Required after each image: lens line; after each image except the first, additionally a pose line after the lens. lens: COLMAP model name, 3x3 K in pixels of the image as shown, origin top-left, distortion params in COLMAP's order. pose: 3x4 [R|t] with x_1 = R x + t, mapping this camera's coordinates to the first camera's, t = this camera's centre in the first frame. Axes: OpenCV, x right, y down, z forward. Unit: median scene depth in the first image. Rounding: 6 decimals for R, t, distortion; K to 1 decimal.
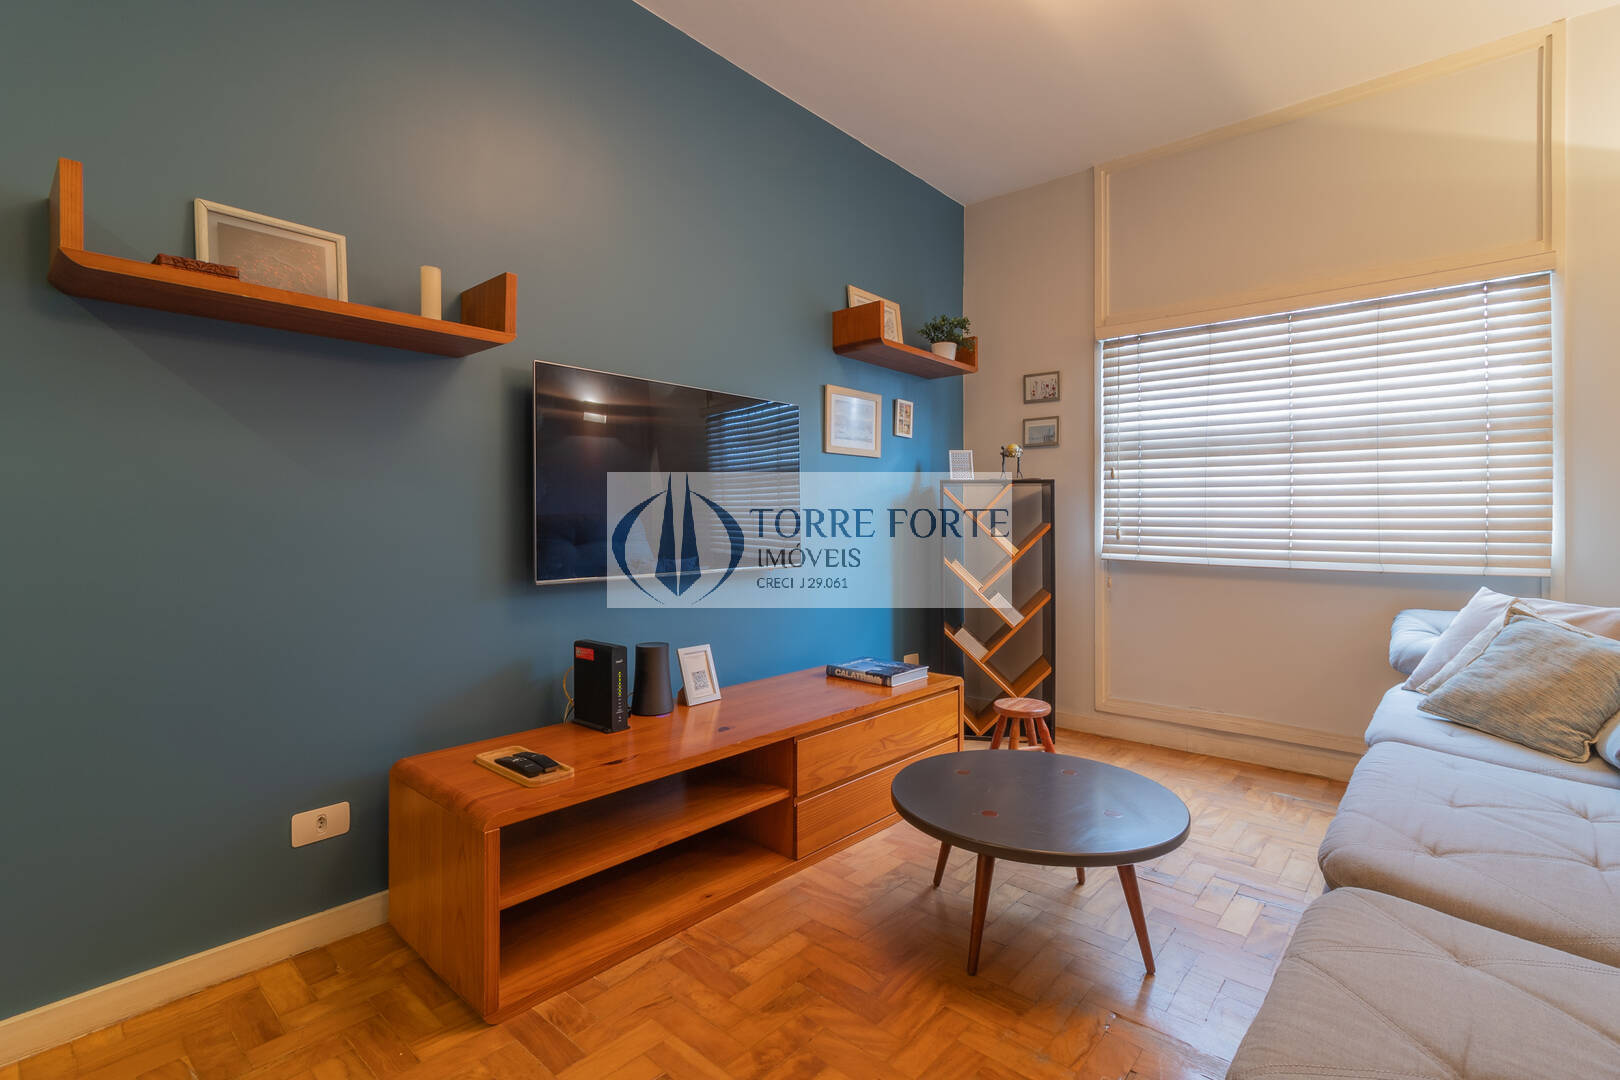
lens RADIAL K [[748.2, 0, 811.4], [0, 748.2, 515.1], [0, 0, 1]] dist [0.000337, -0.000124]
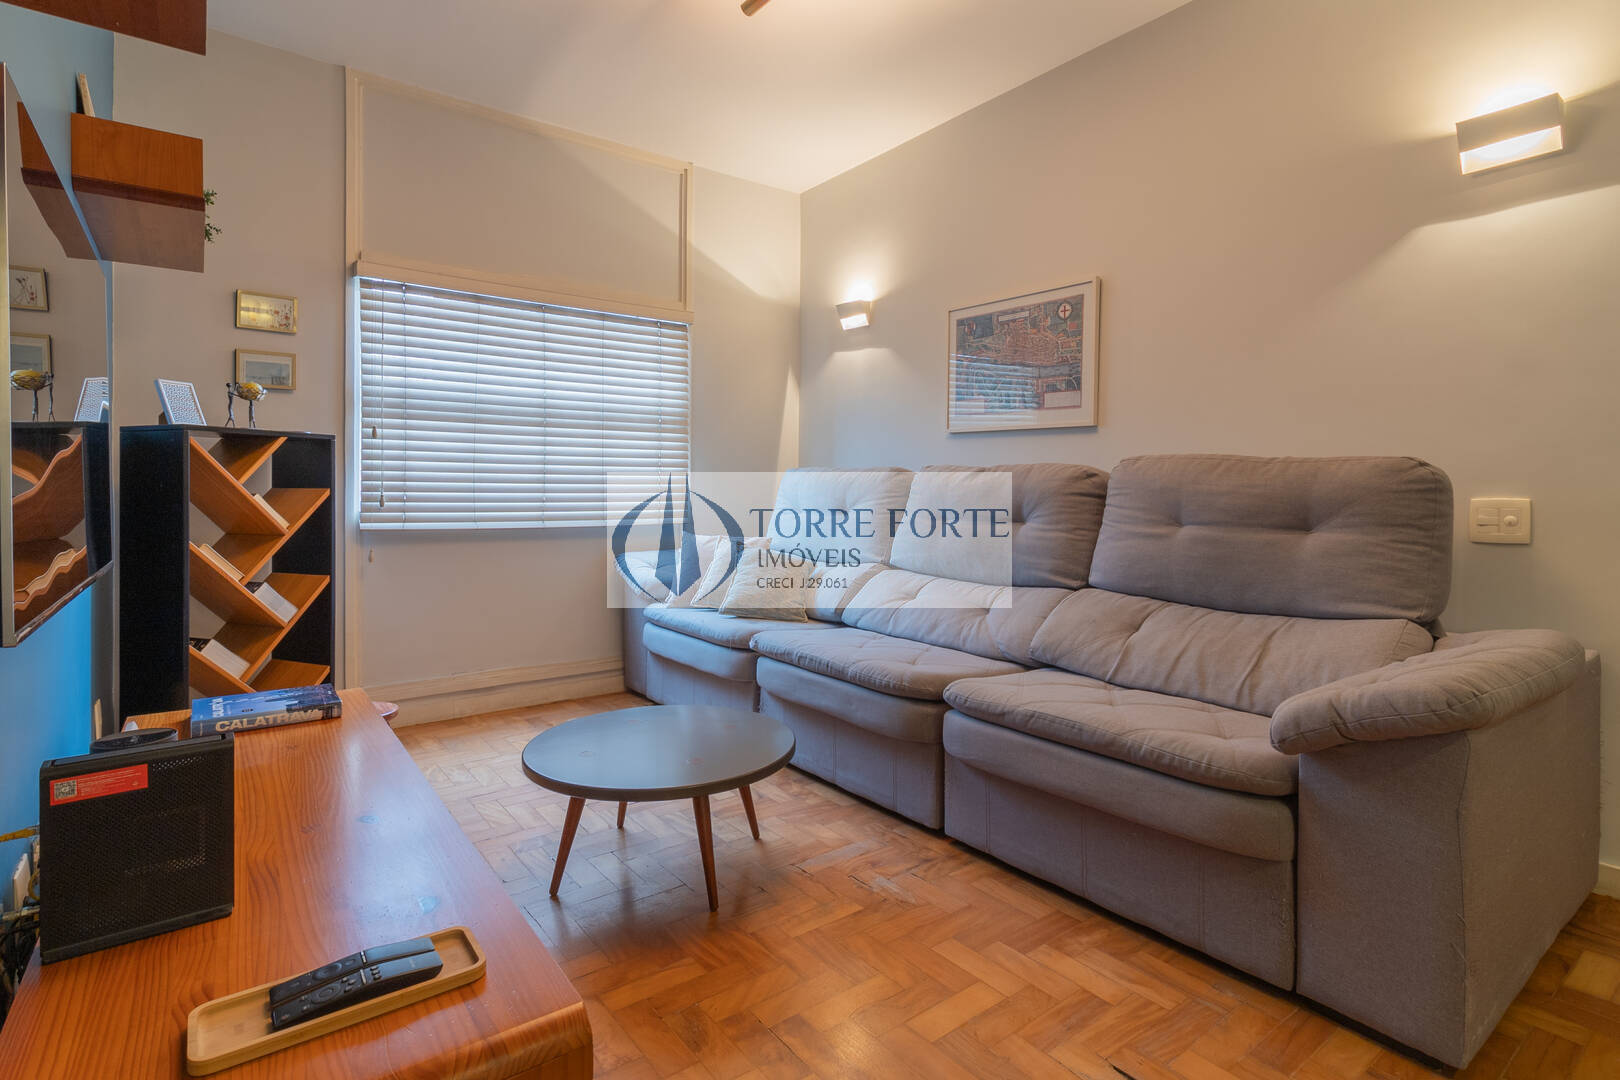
lens RADIAL K [[798.8, 0, 813.8], [0, 798.8, 491.3], [0, 0, 1]] dist [0.000294, -0.000007]
pose [[0.197263, -0.003302, 0.980345, -0.489135], [-0.007921, 0.999956, 0.004962, 0.005931], [-0.980319, -0.008744, 0.197228, 0.361275]]
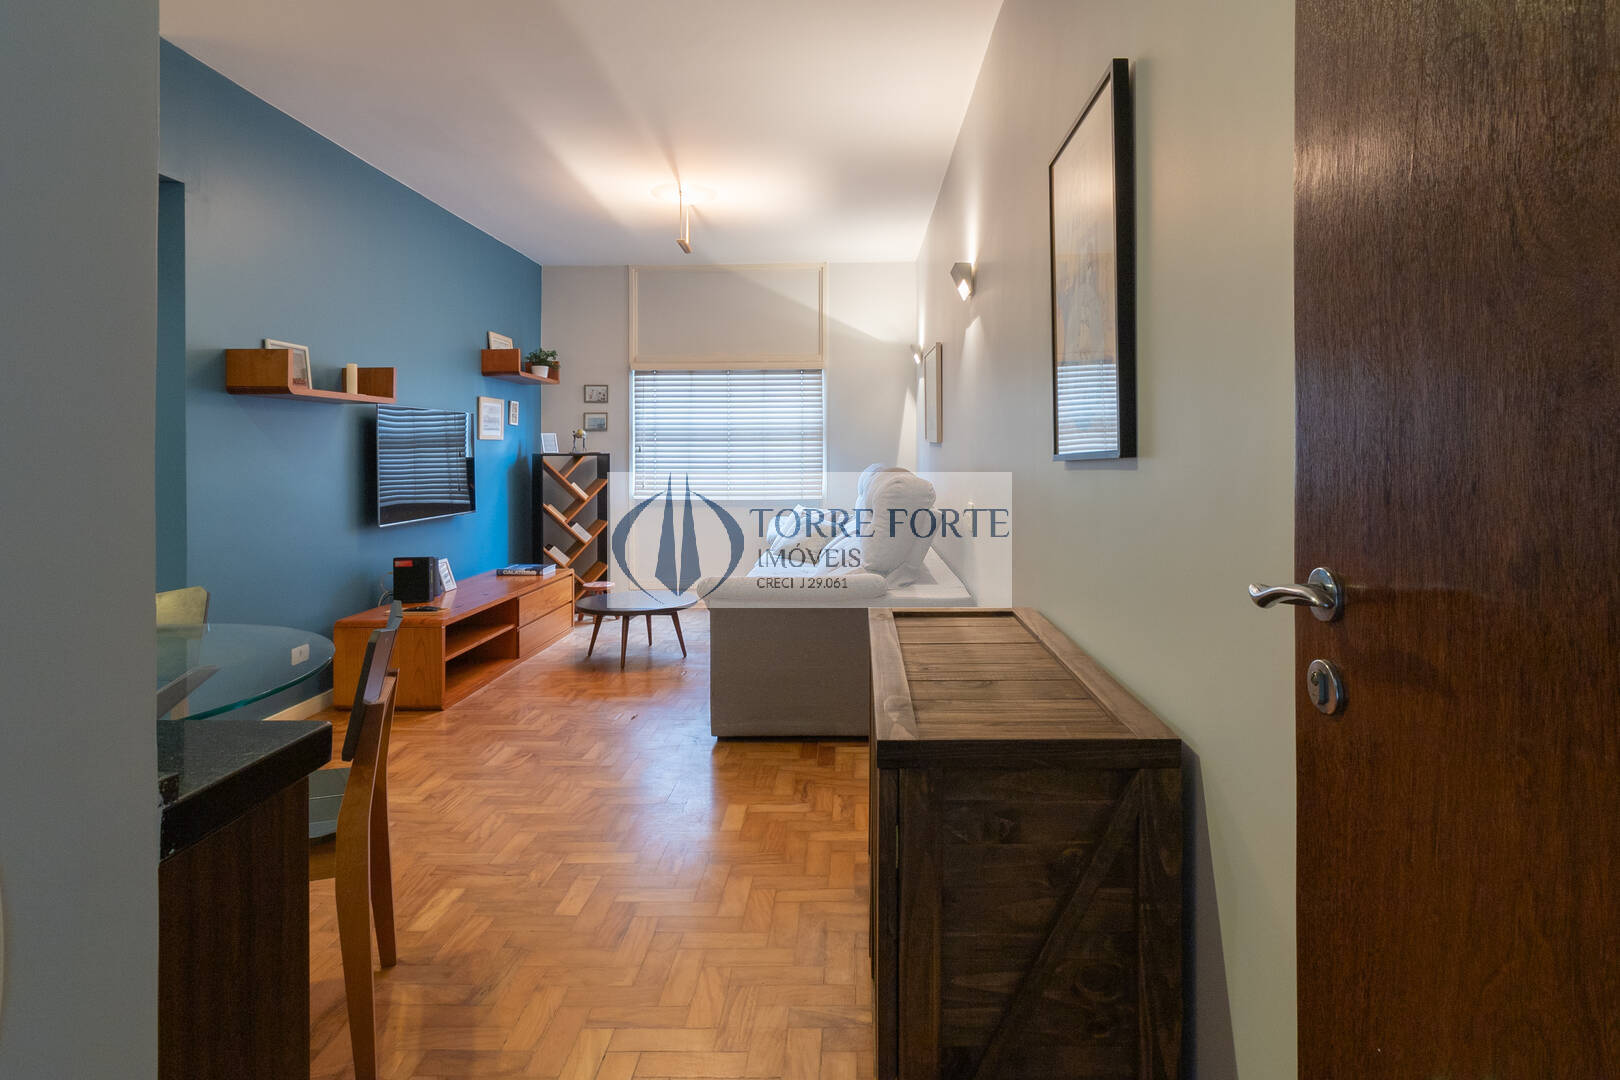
lens RADIAL K [[857.1, 0, 840.2], [0, 857.1, 437.2], [0, 0, 1]] dist [0.000069, 0.000116]
pose [[0.760906, 0.004950, 0.648843, -0.615708], [0.002639, 0.999939, -0.010722, -0.071551], [-0.648856, 0.009871, 0.760847, -0.933322]]
